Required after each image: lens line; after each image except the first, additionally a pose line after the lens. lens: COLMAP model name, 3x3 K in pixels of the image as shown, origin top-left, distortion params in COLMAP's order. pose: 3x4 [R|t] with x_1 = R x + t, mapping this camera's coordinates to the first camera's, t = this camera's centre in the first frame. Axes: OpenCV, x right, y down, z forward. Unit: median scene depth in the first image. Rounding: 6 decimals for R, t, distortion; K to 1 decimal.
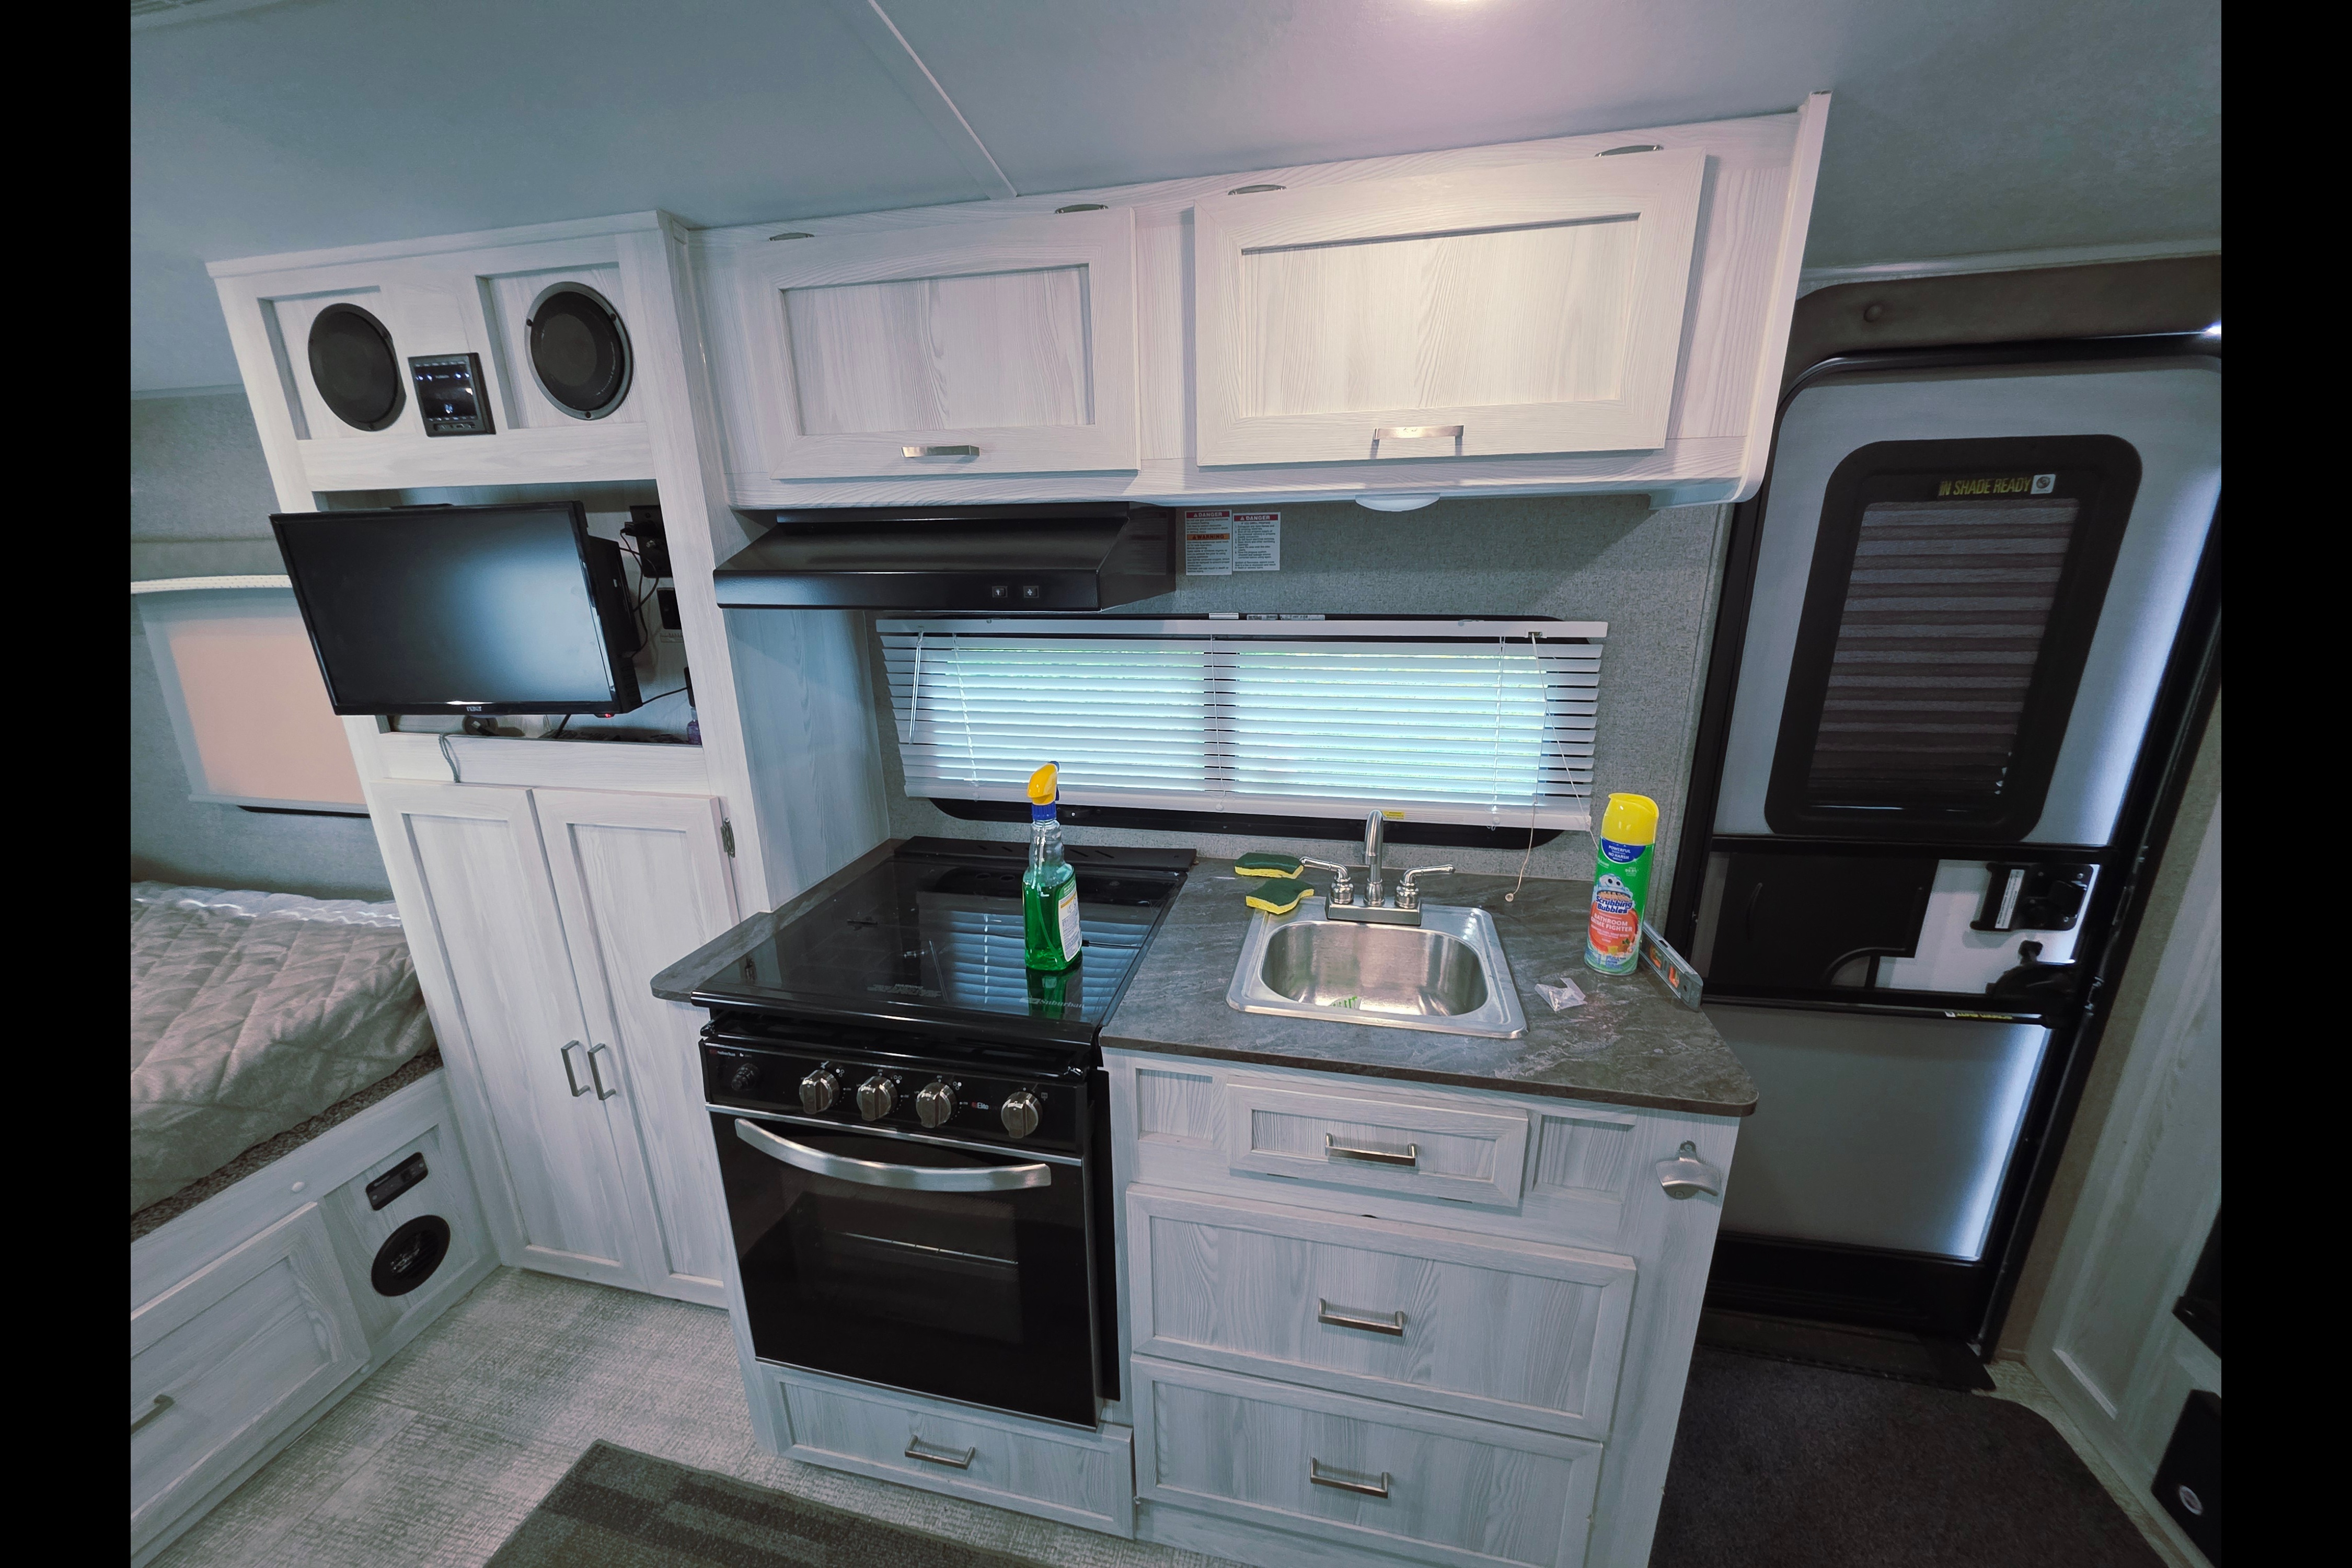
lens RADIAL K [[840.5, 0, 1171.5], [0, 840.5, 782.0], [0, 0, 1]] dist [-0.002459, -0.000245]
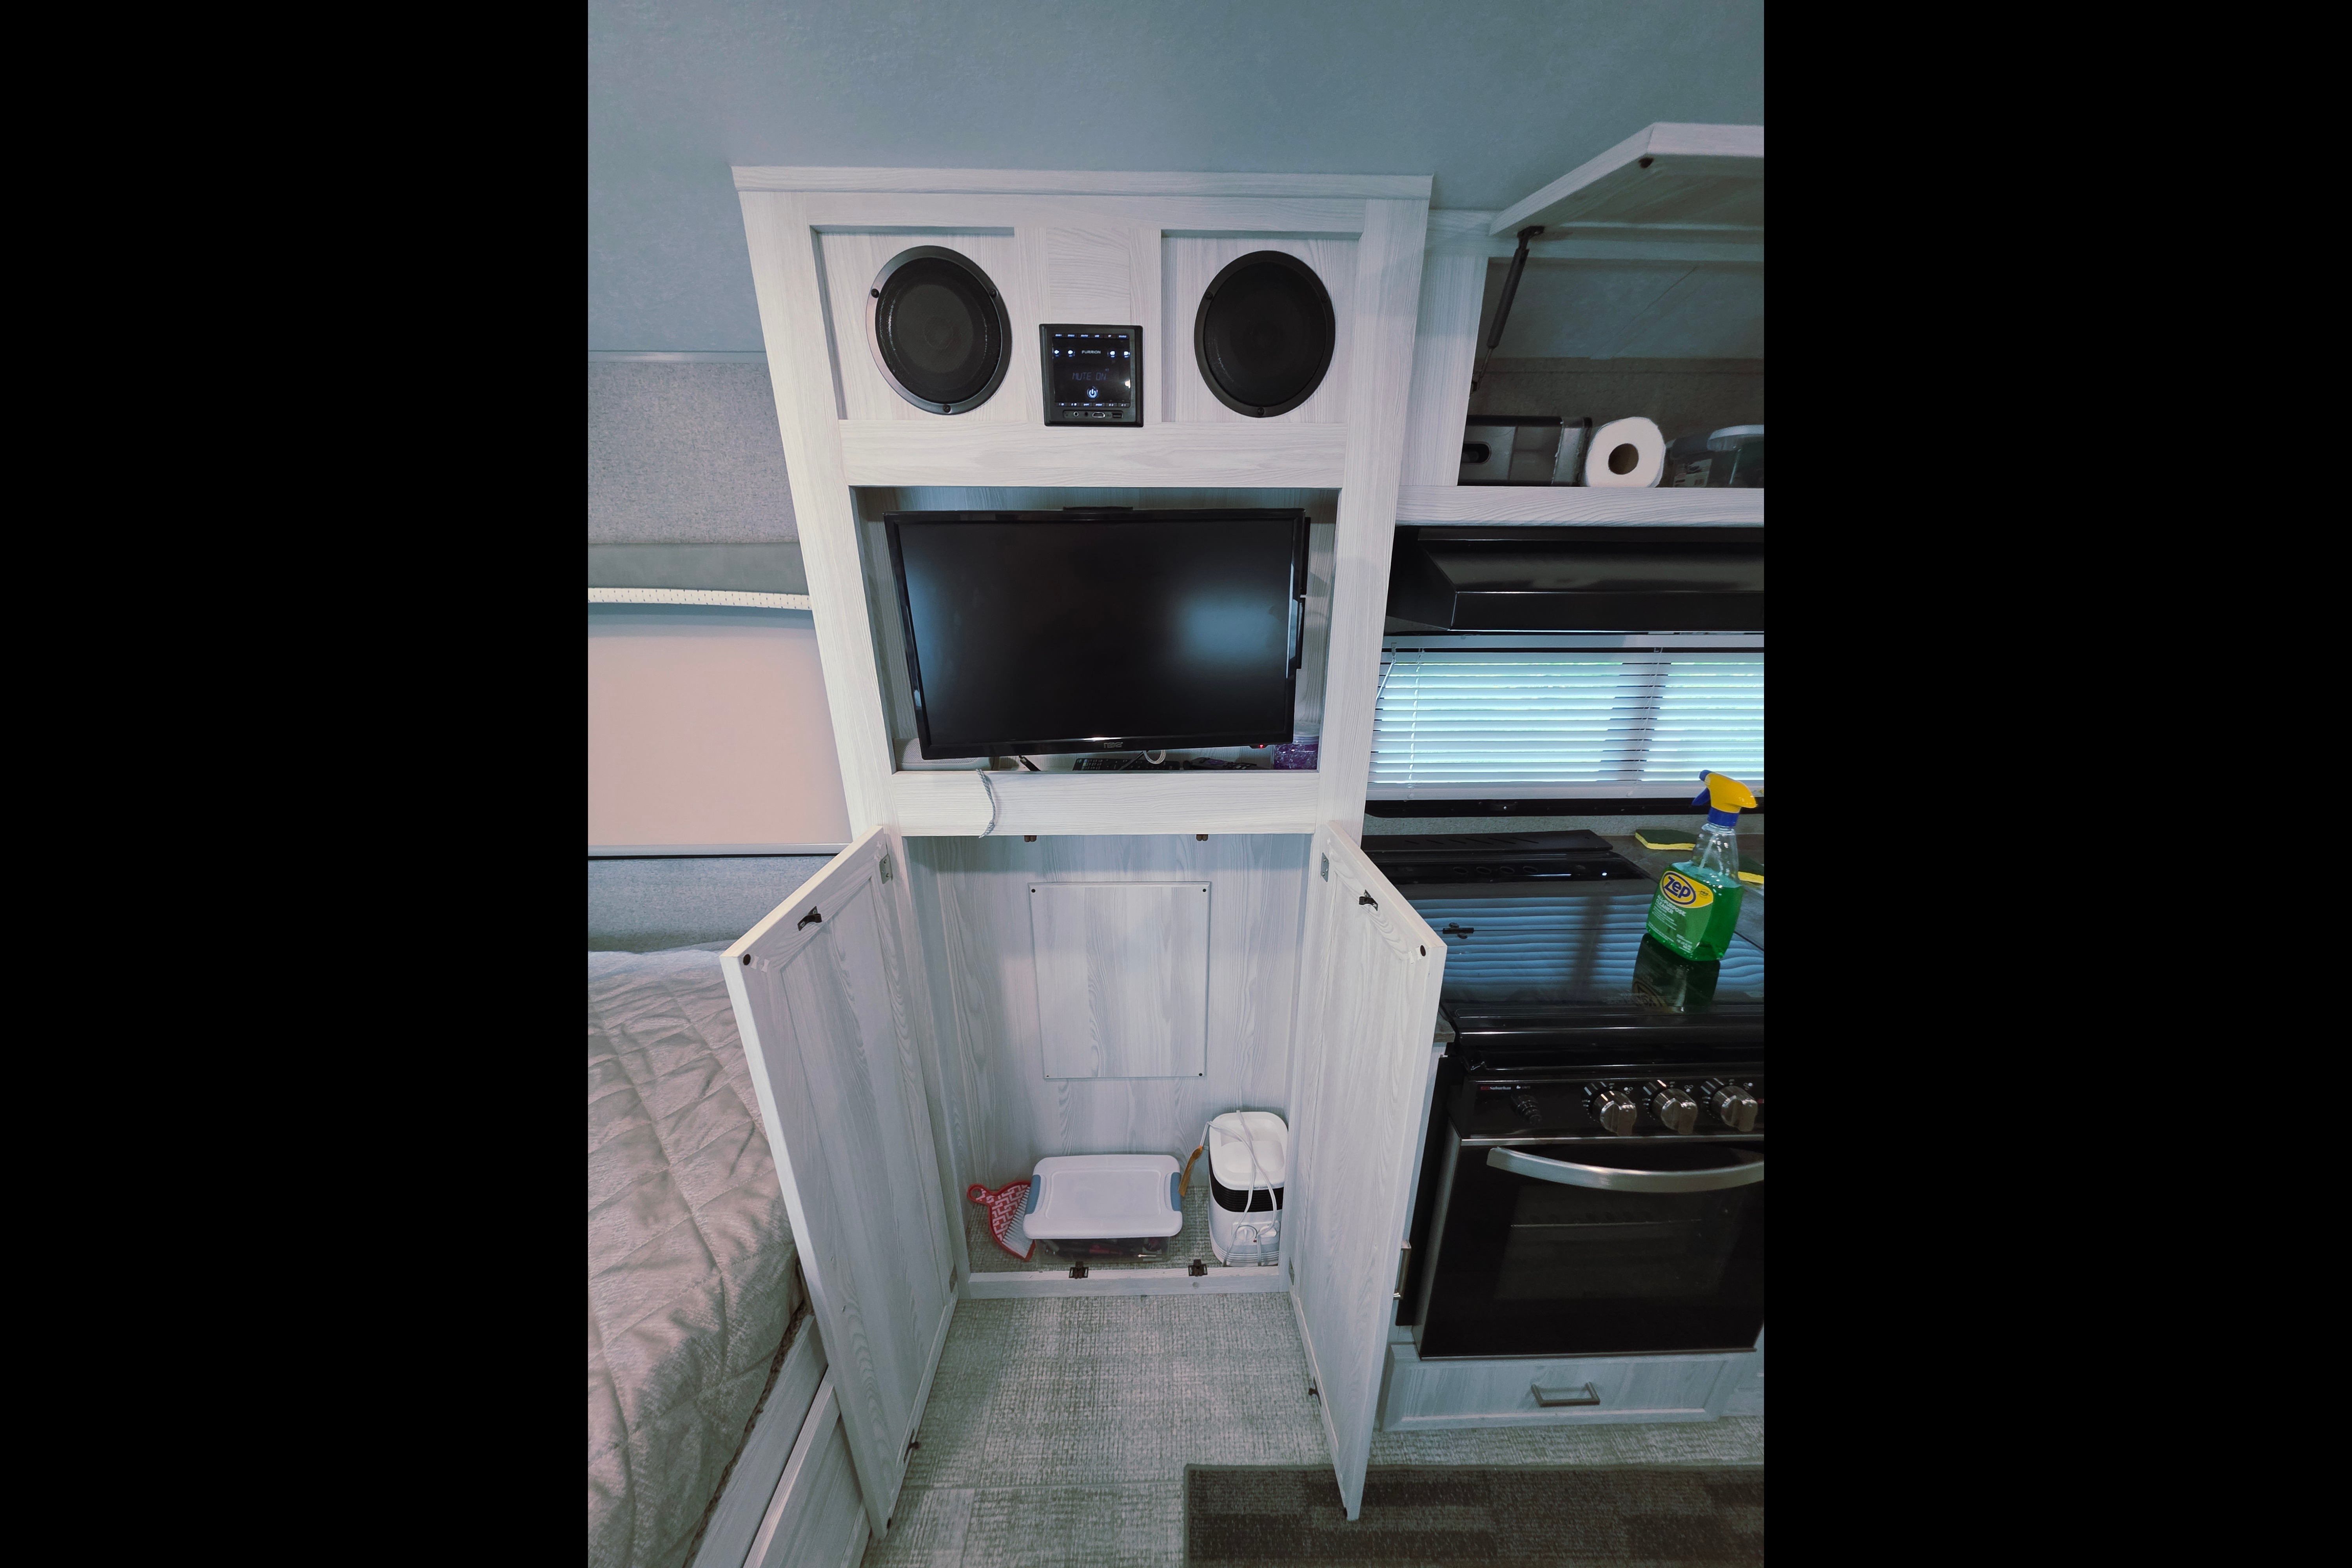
lens RADIAL K [[639.5, 0, 1171.7], [0, 639.5, 779.0], [0, 0, 1]] dist [-0.000917, 0.000096]
pose [[0.972880, -0.058403, 0.223815, -0.824265], [0.047591, 0.997438, 0.053406, -0.074844], [-0.226361, -0.041307, 0.973167, 0.292776]]
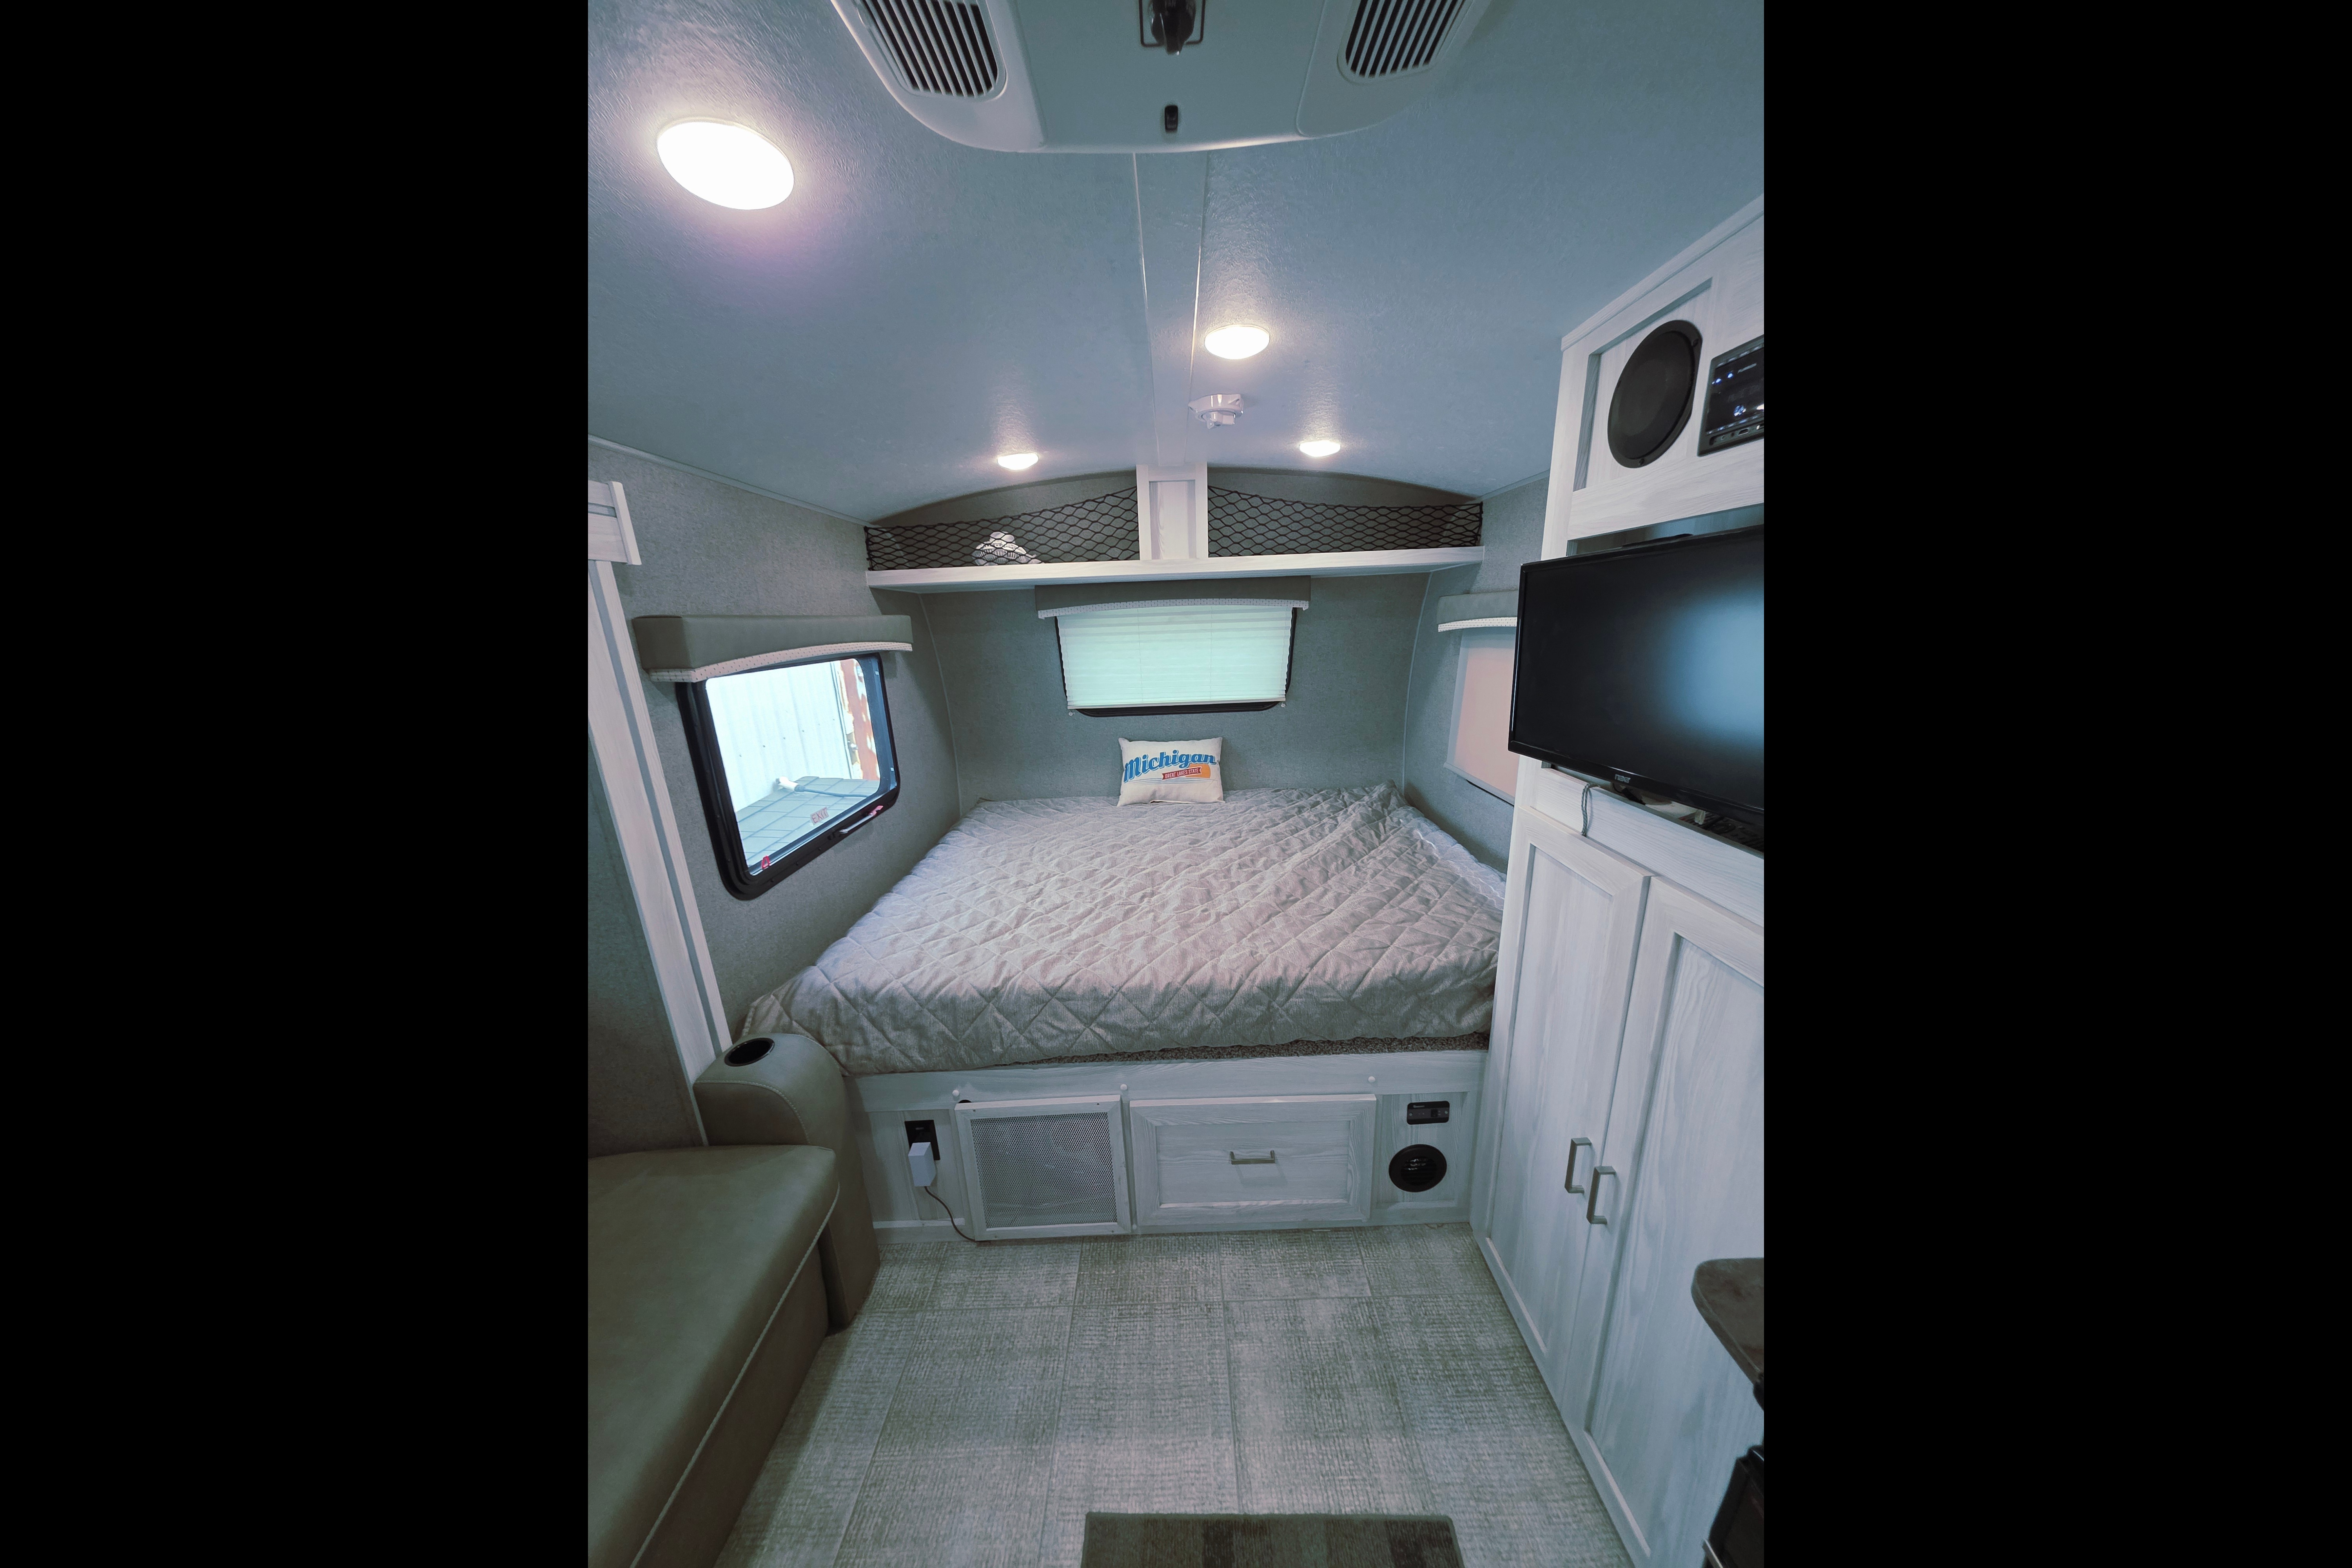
lens RADIAL K [[639.5, 0, 1180.9], [0, 639.5, 787.6], [0, 0, 1]] dist [-0.000917, 0.000096]
pose [[0.233805, 0.258070, -0.937409, -0.282715], [-0.242604, 0.949120, 0.200784, -0.086195], [0.941530, 0.180475, 0.284518, 0.342212]]
